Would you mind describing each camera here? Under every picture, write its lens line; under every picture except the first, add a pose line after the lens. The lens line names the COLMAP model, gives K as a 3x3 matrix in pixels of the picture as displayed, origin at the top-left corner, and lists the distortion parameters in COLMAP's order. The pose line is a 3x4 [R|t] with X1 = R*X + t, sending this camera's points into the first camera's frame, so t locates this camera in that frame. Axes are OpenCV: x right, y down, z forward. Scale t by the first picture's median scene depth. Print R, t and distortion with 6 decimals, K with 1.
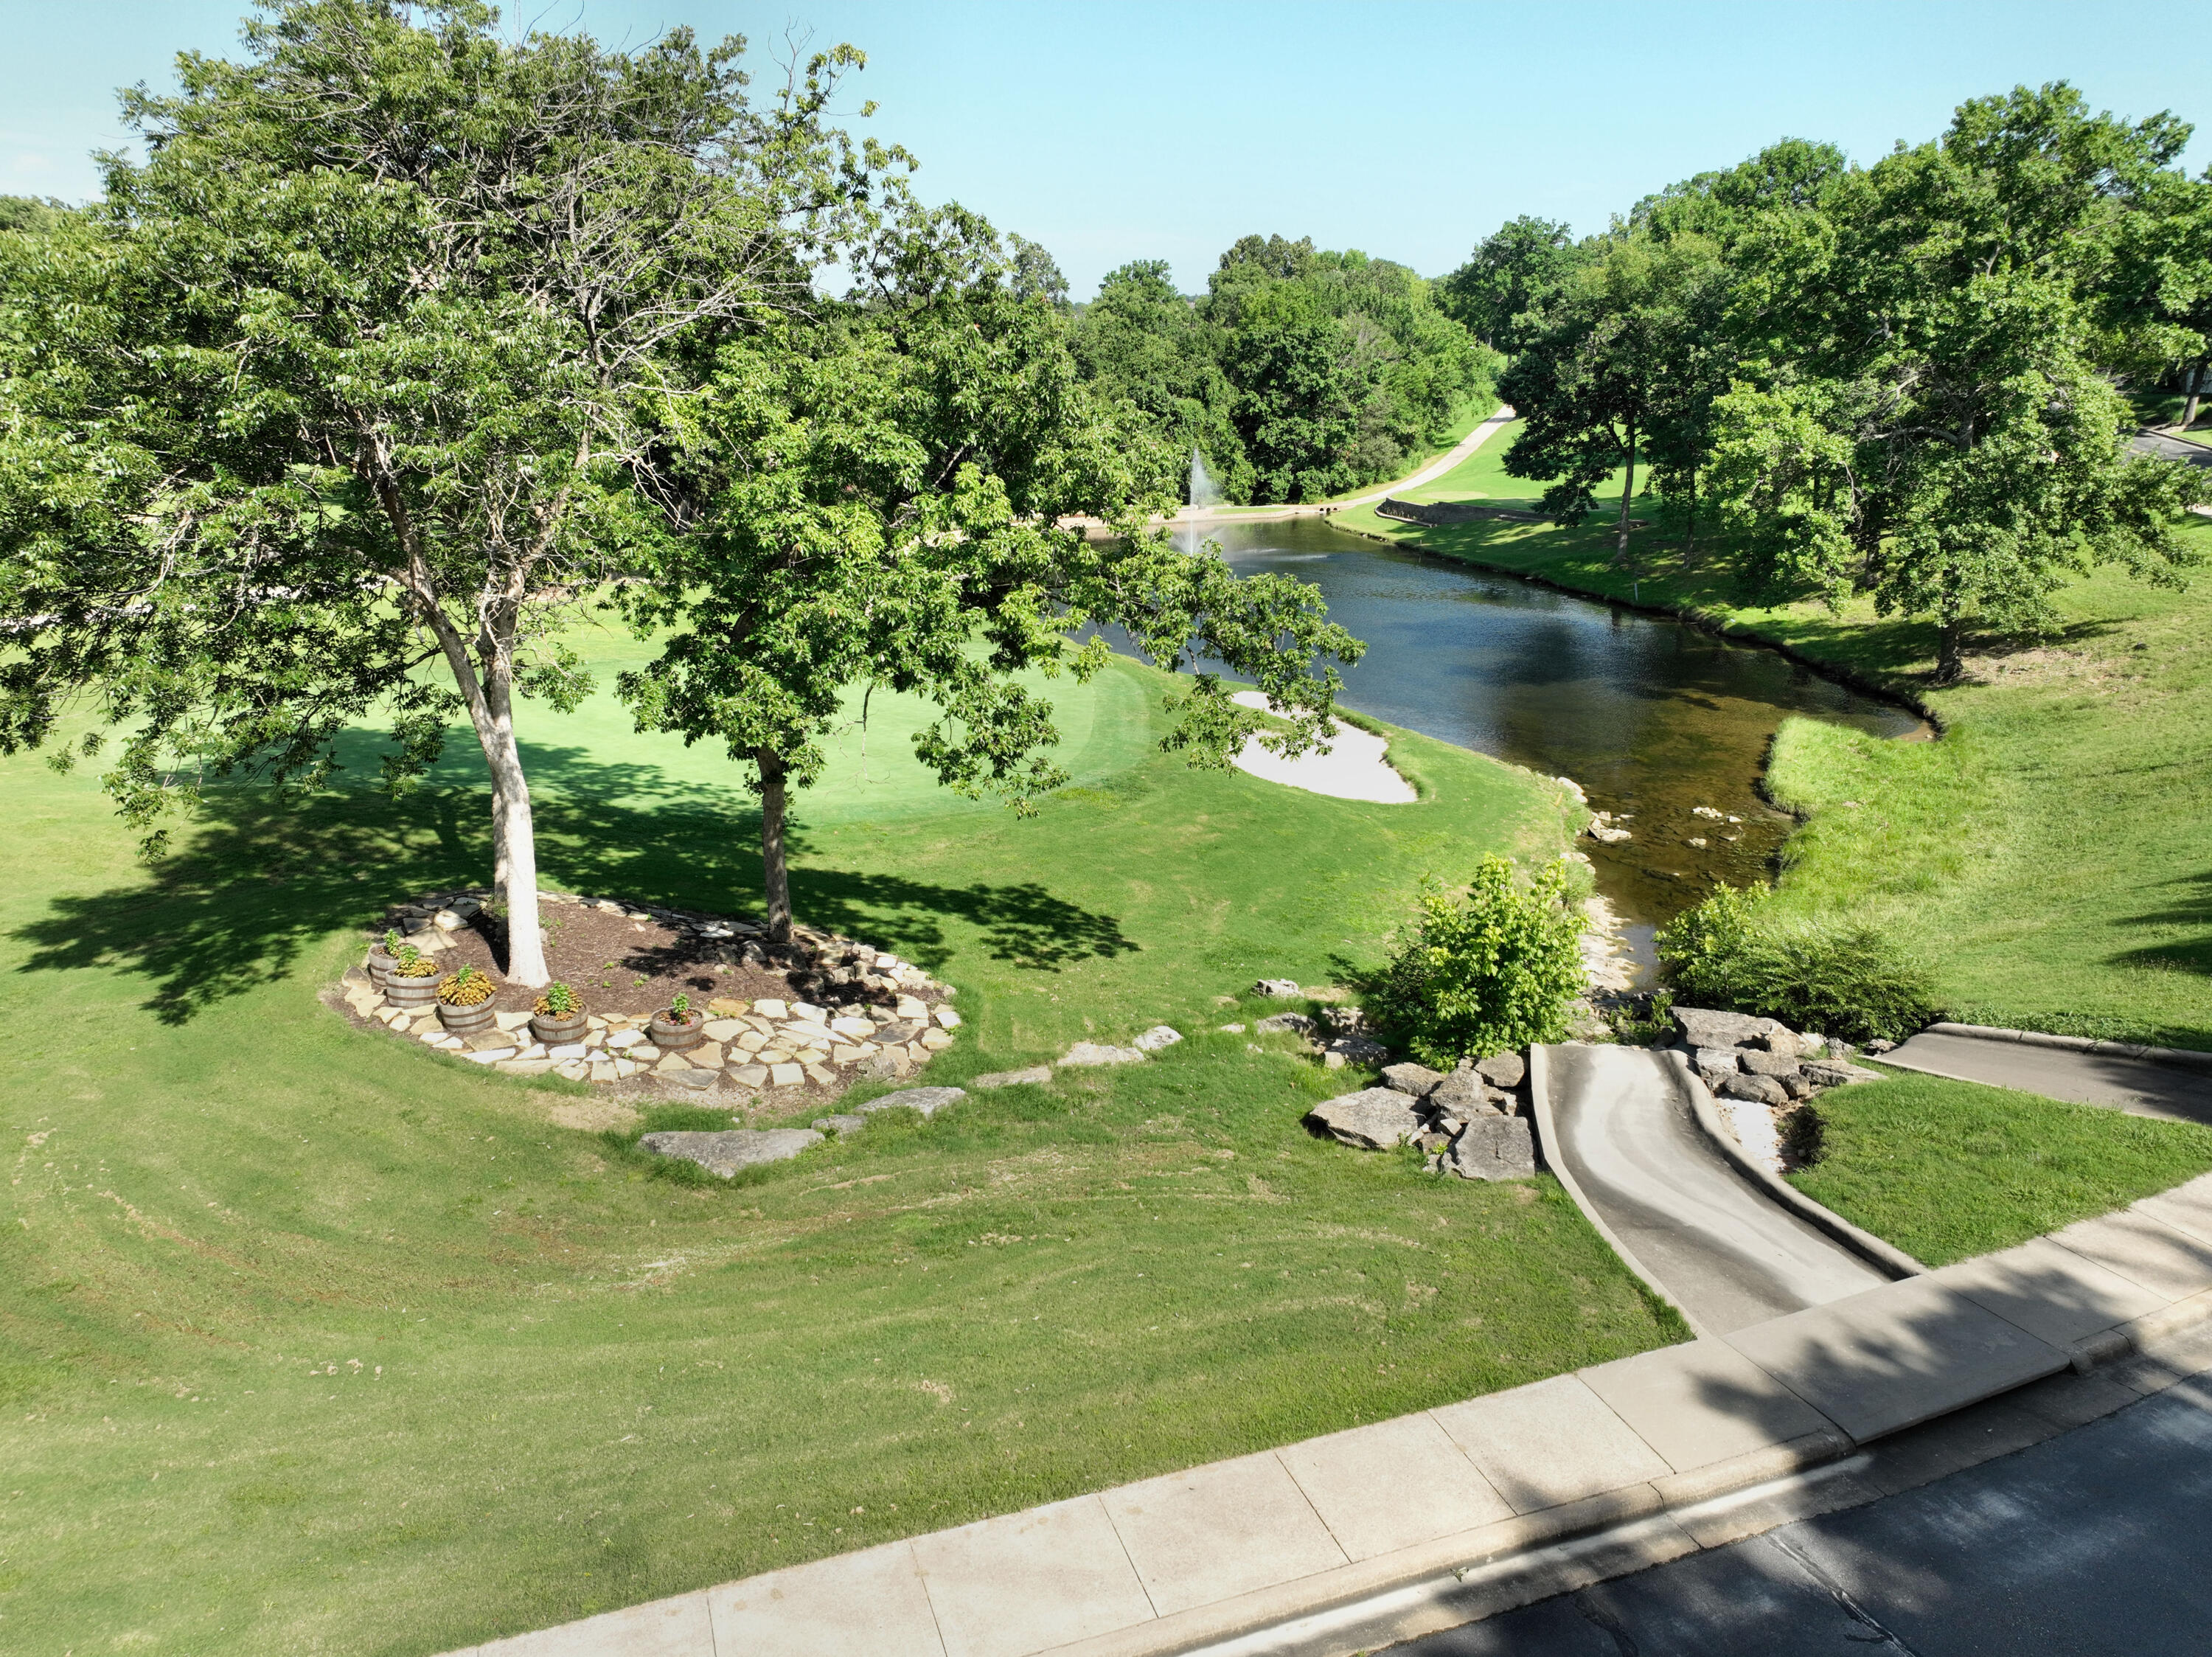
lens RADIAL K [[1583.9, 0, 1120.6], [0, 1583.9, 822.0], [0, 0, 1]] dist [0.007245, 0.022572]
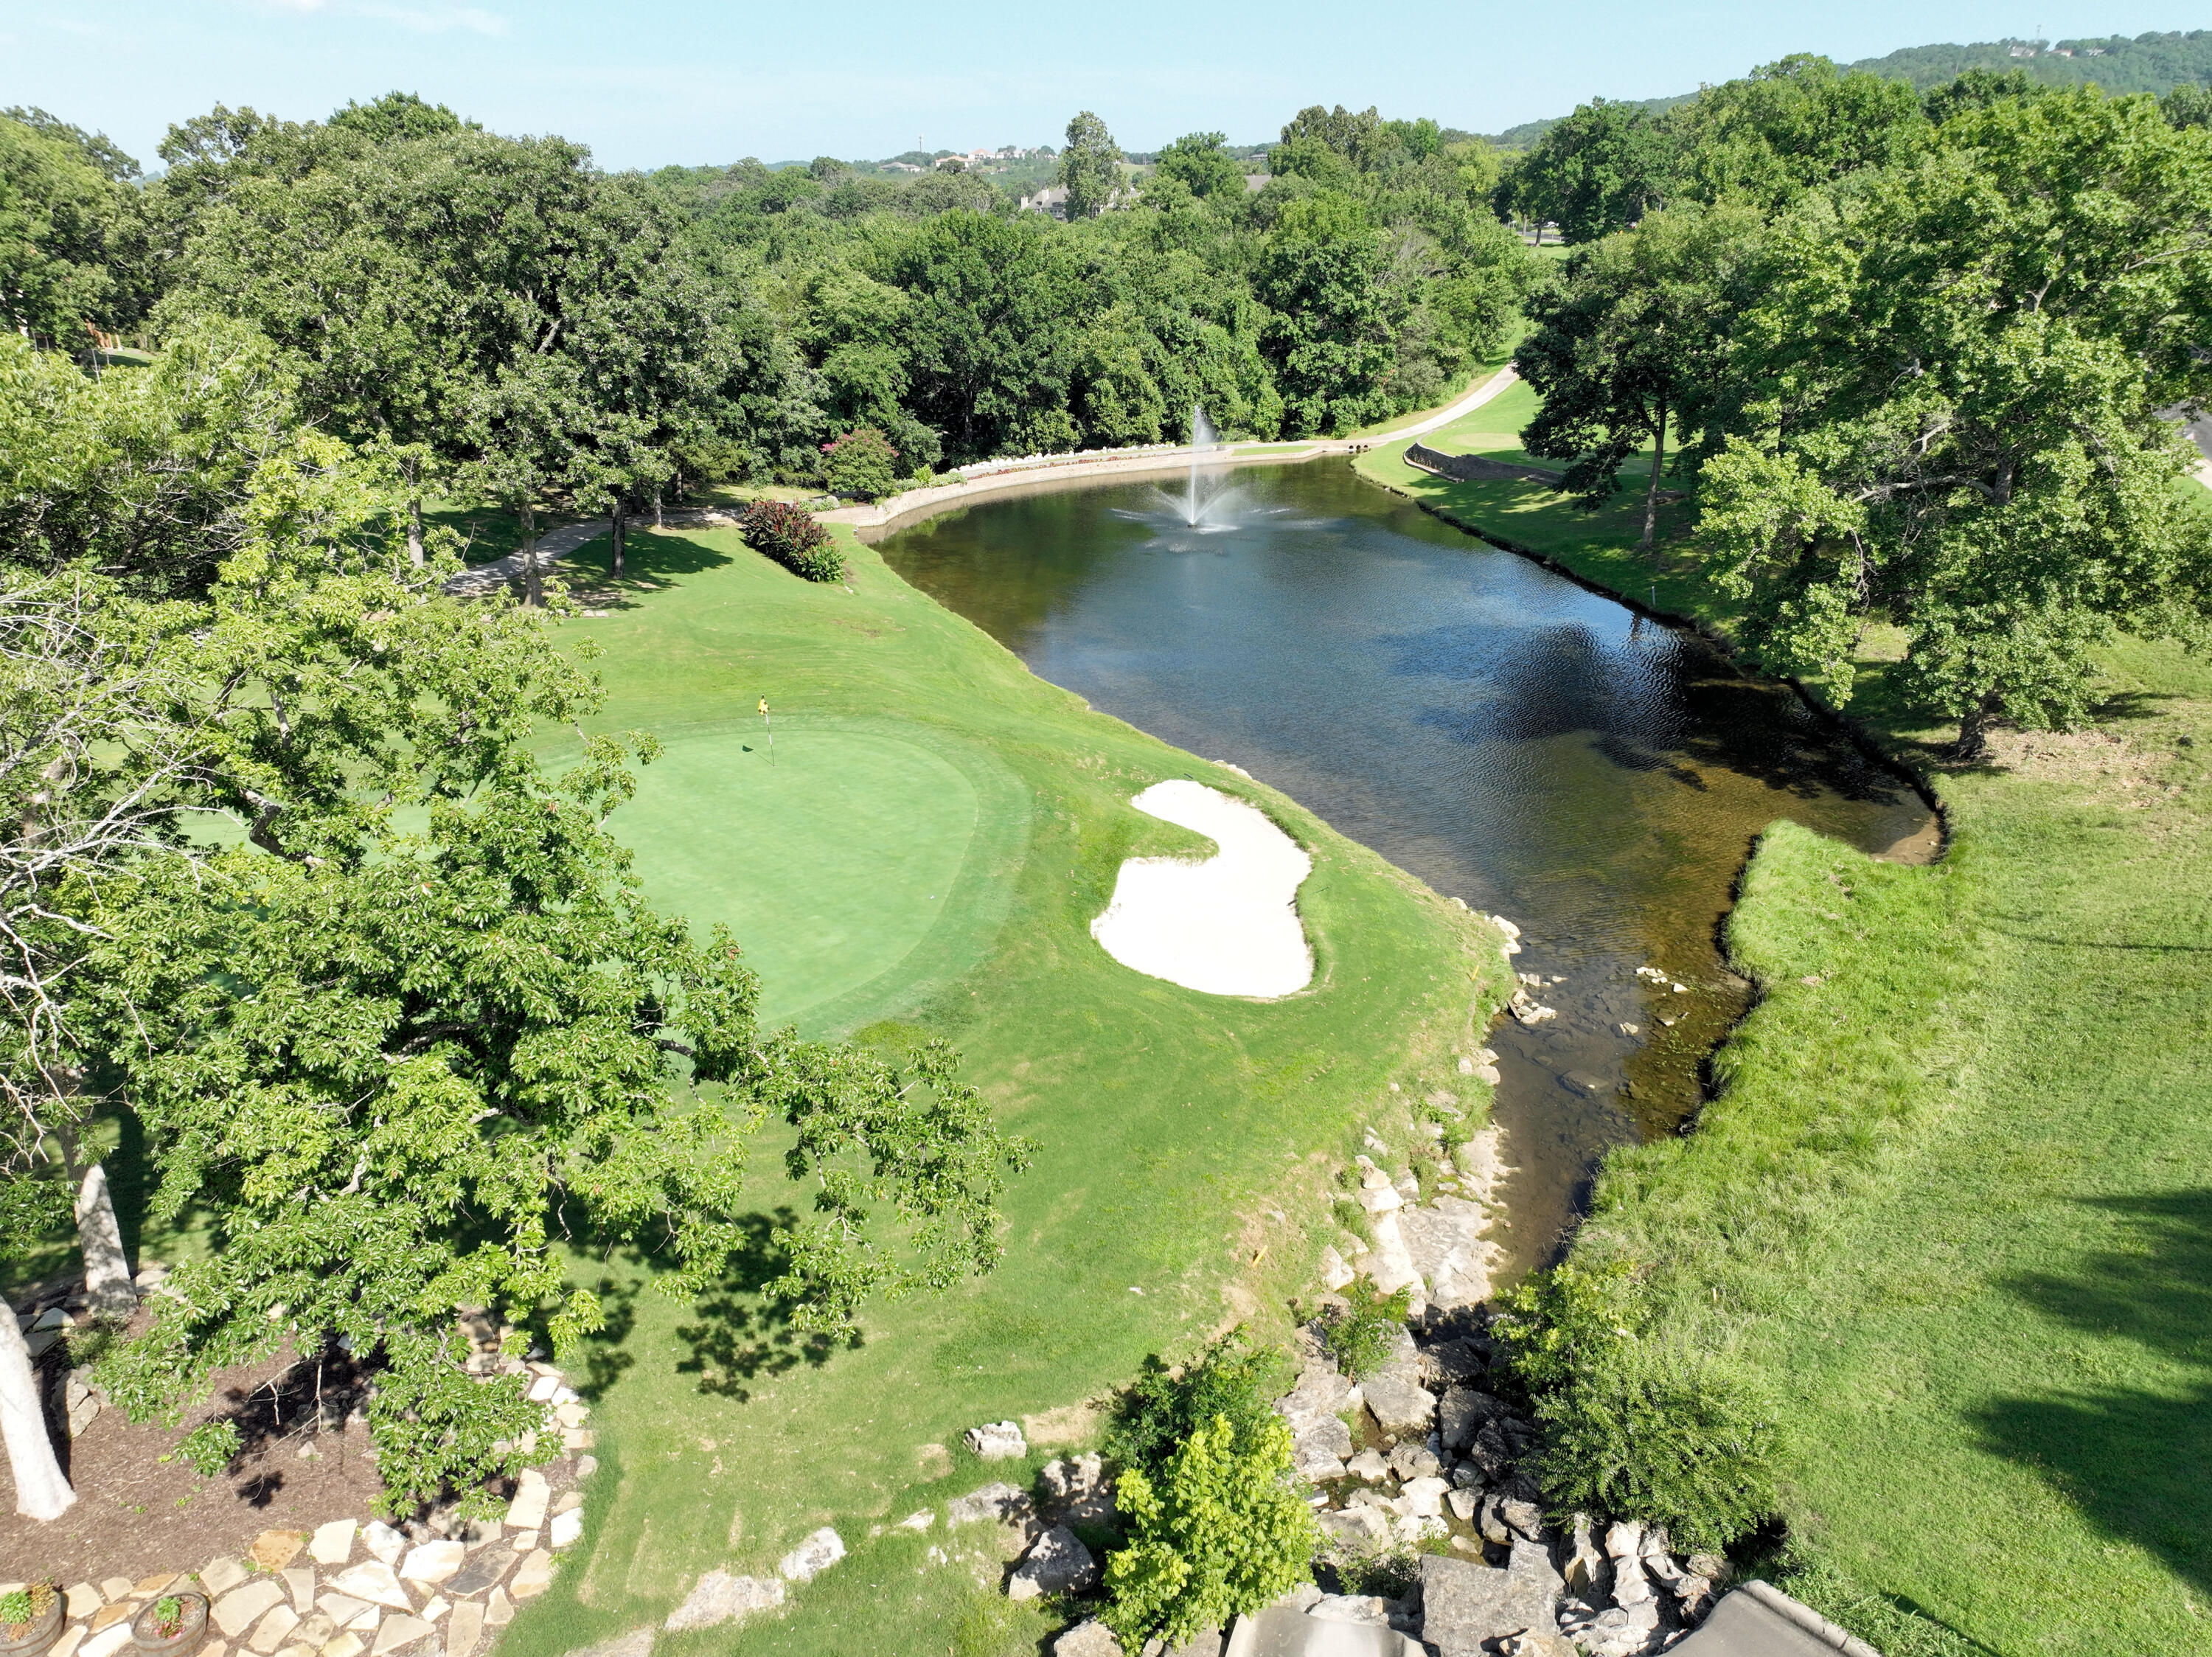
lens RADIAL K [[1583.9, 0, 1120.6], [0, 1583.9, 822.0], [0, 0, 1]] dist [0.007245, 0.022572]
pose [[0.998791, 0.018146, -0.045682, 0.055807], [-0.014082, 0.996042, 0.087760, -0.083668], [0.047093, -0.087011, 0.995094, 0.052758]]
